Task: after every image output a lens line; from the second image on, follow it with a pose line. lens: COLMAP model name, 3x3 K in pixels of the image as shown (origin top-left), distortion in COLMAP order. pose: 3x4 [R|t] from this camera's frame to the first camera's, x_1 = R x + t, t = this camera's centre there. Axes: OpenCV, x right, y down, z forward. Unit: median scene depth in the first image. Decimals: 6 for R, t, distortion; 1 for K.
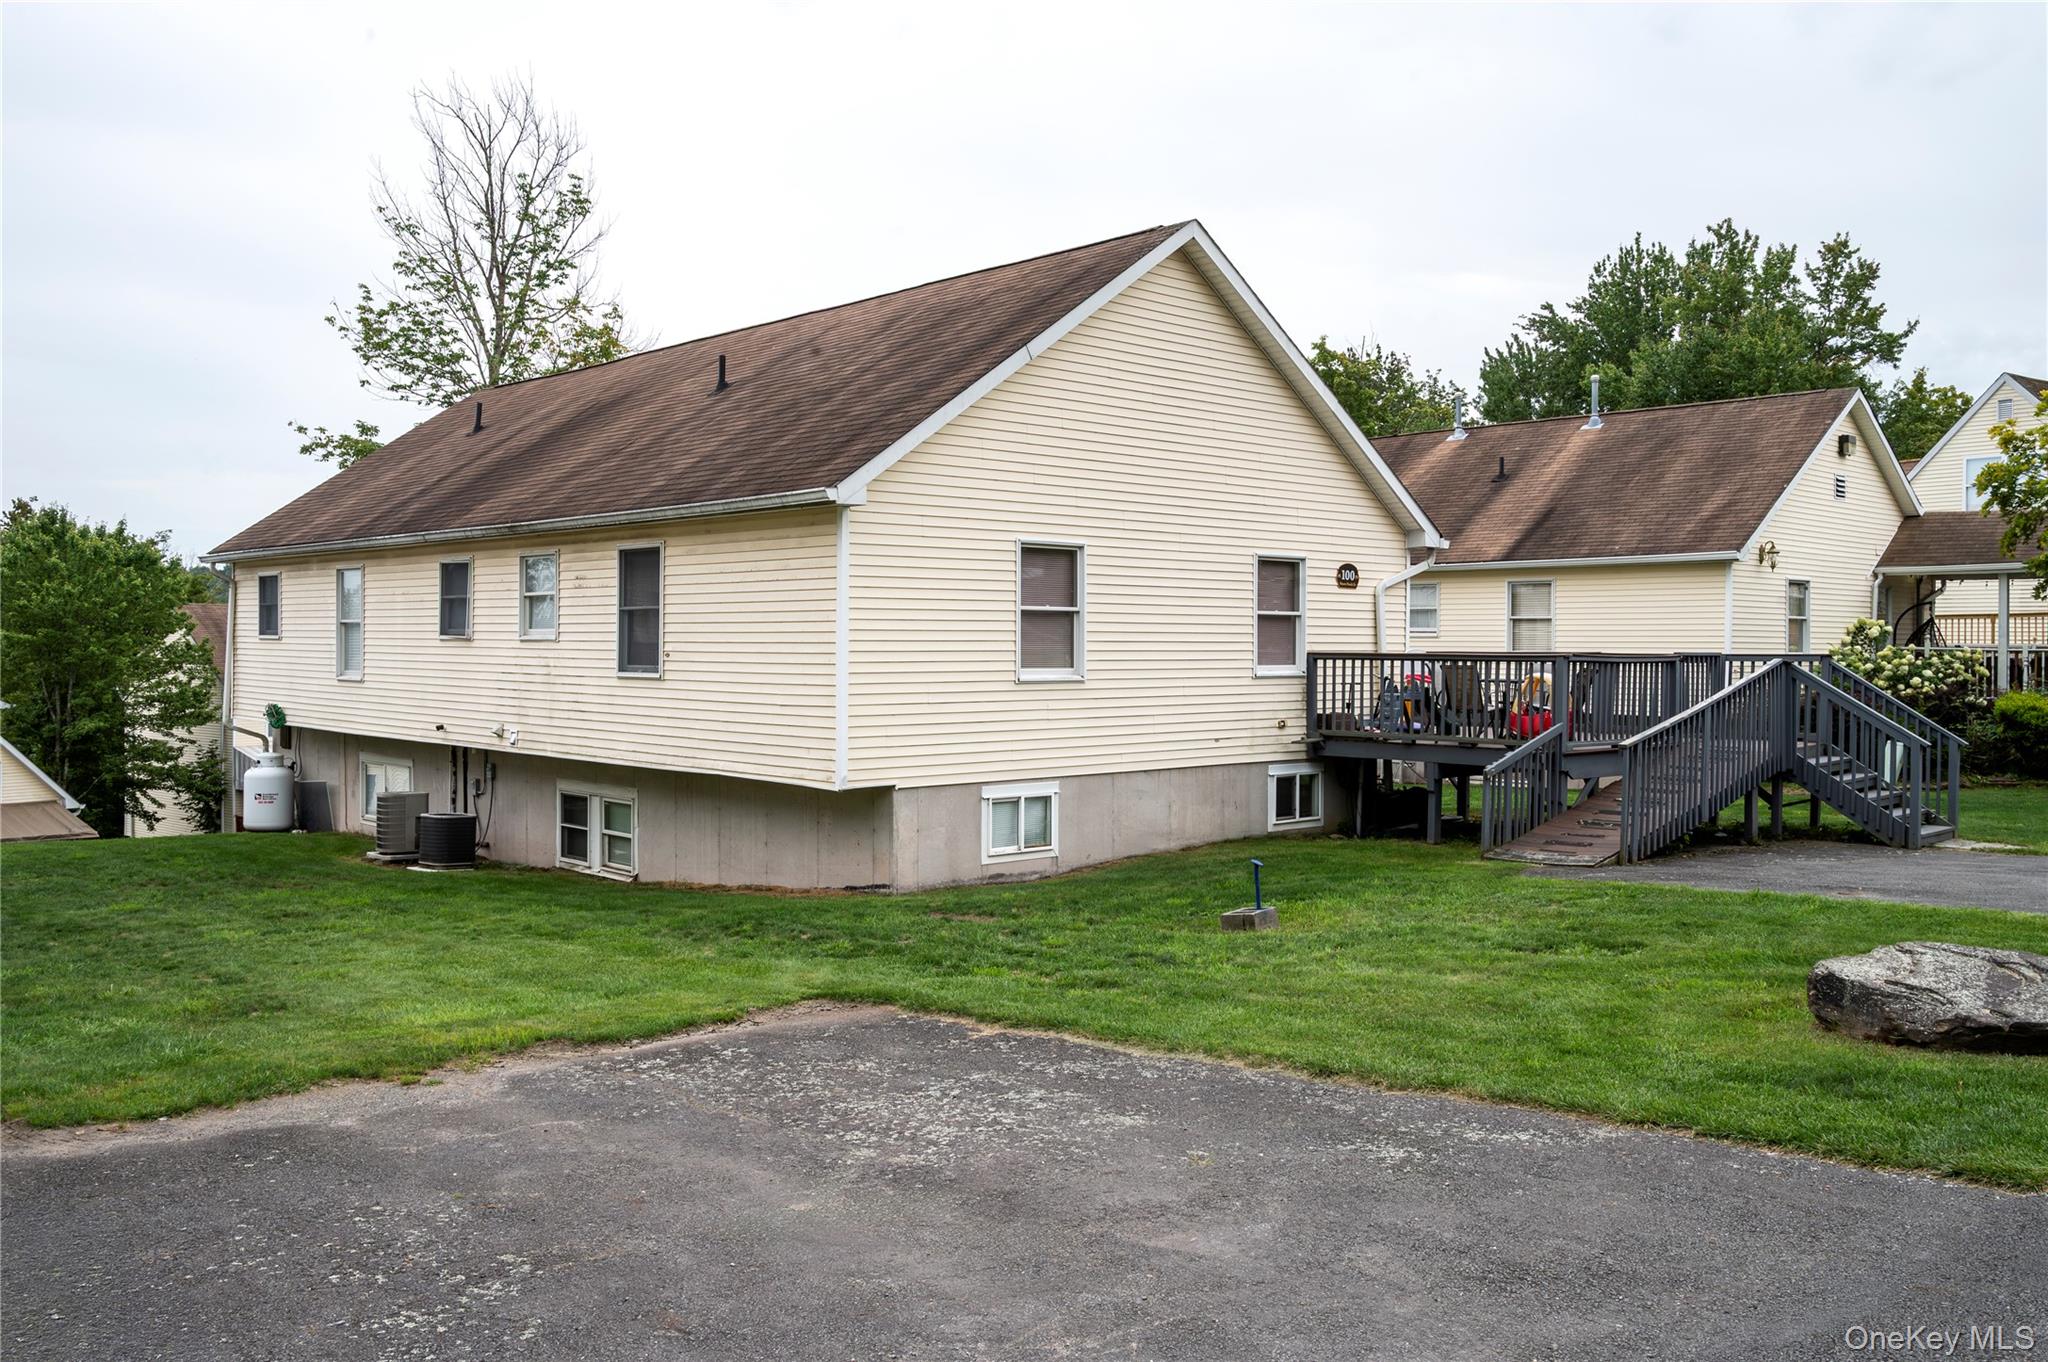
lens RADIAL K [[1632.2, 0, 1084.7], [0, 1632.2, 648.2], [0, 0, 1]] dist [0.034054, -0.017889]
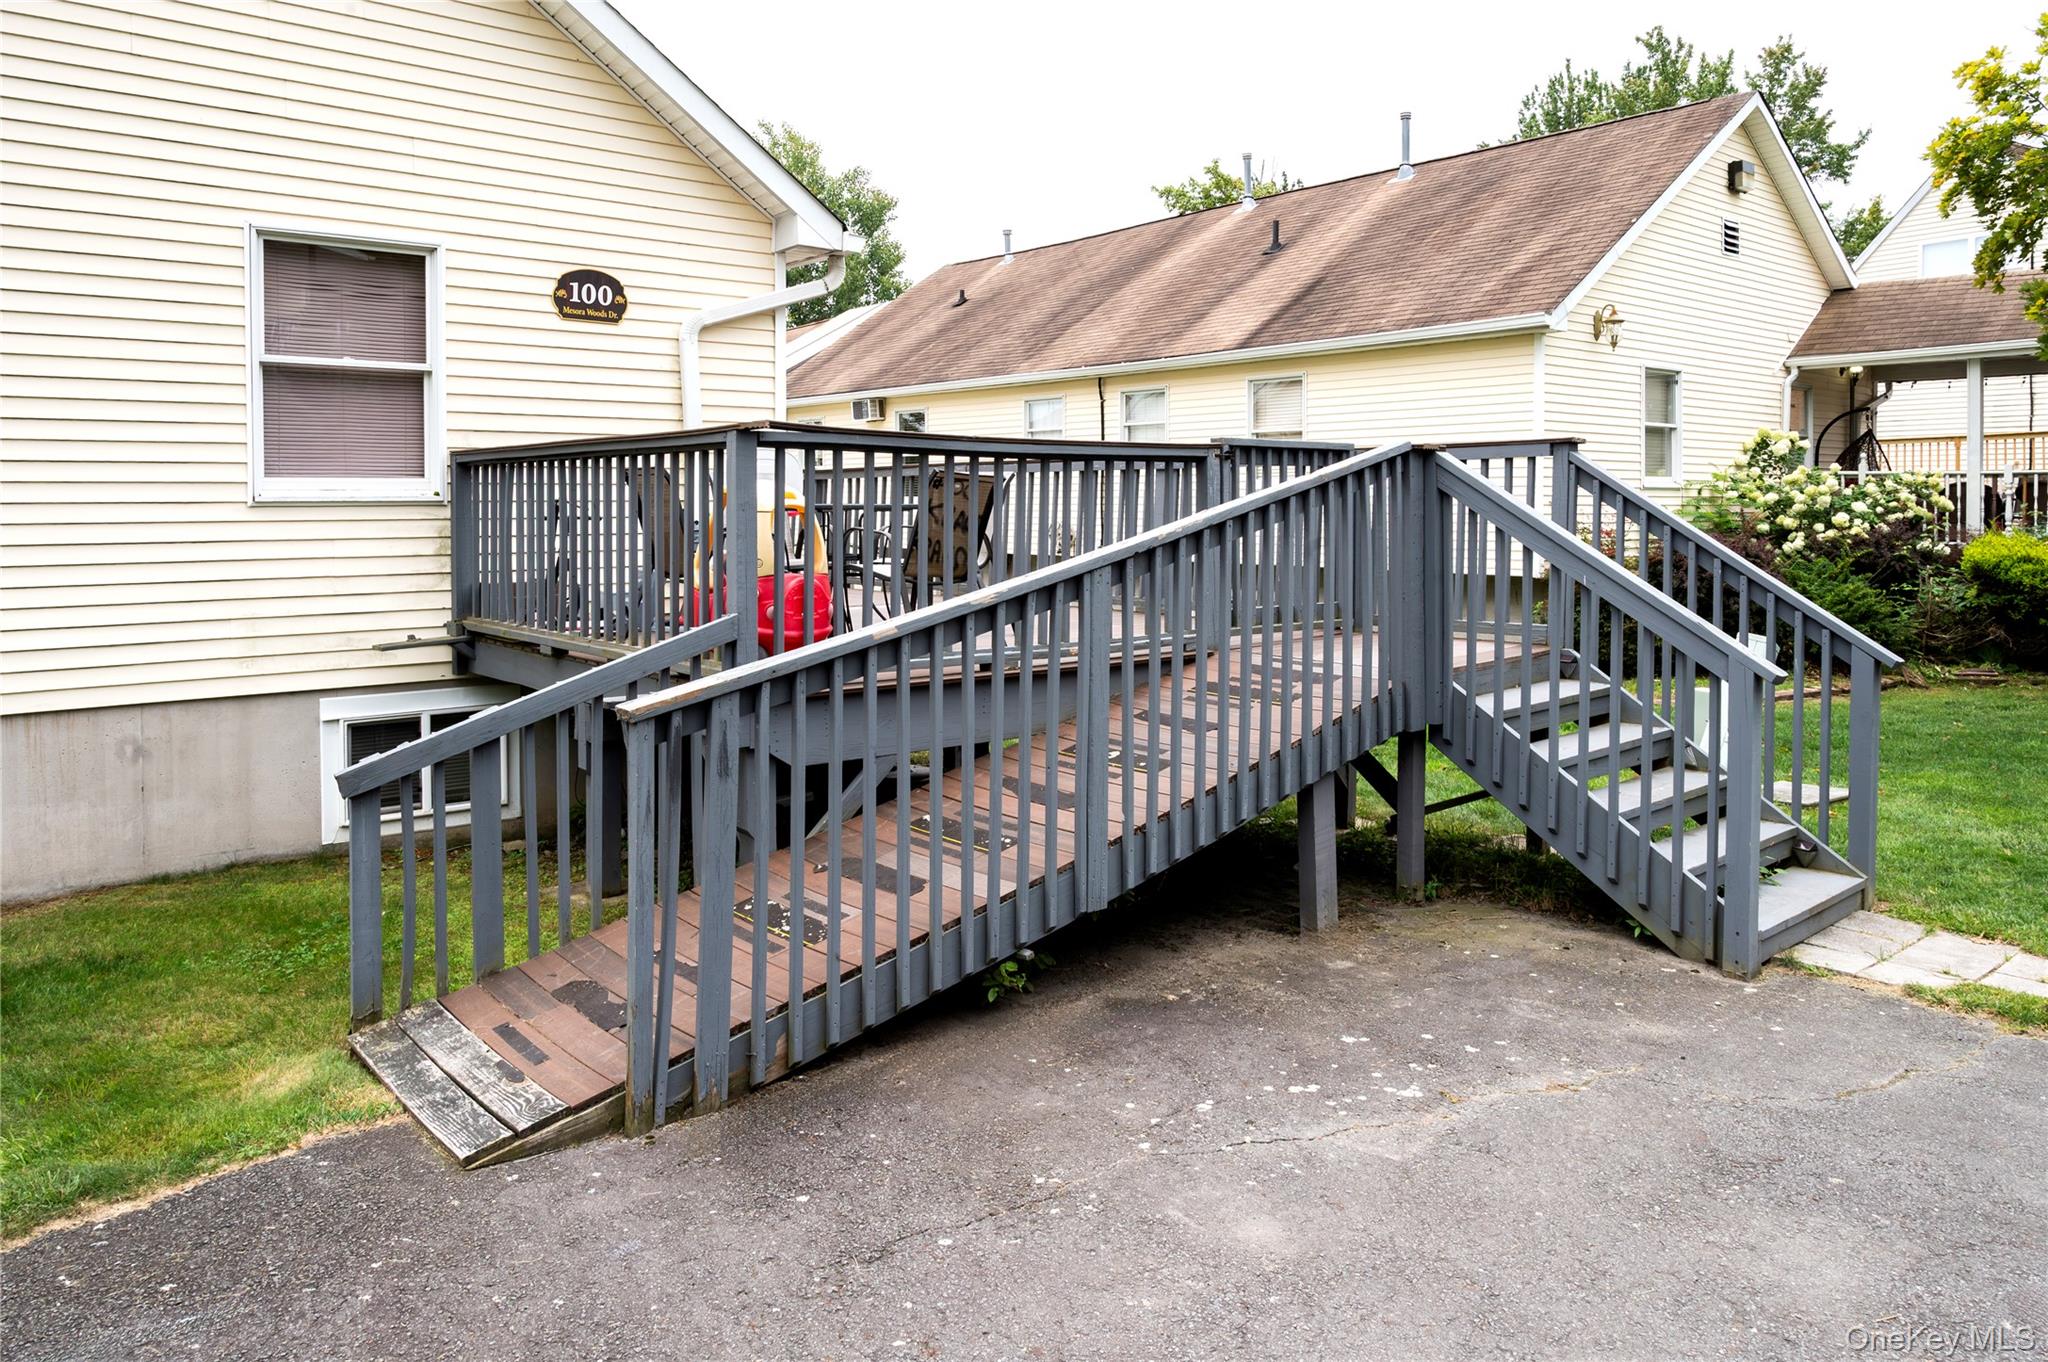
lens RADIAL K [[1441.2, 0, 1038.9], [0, 1441.2, 516.4], [0, 0, 1]] dist [-0.010640, 0.014445]
pose [[0.997989, -0.006372, -0.063073, 0.214332], [0.006820, 0.999953, 0.006883, 0.012805], [0.063026, -0.007299, 0.997985, 0.391587]]
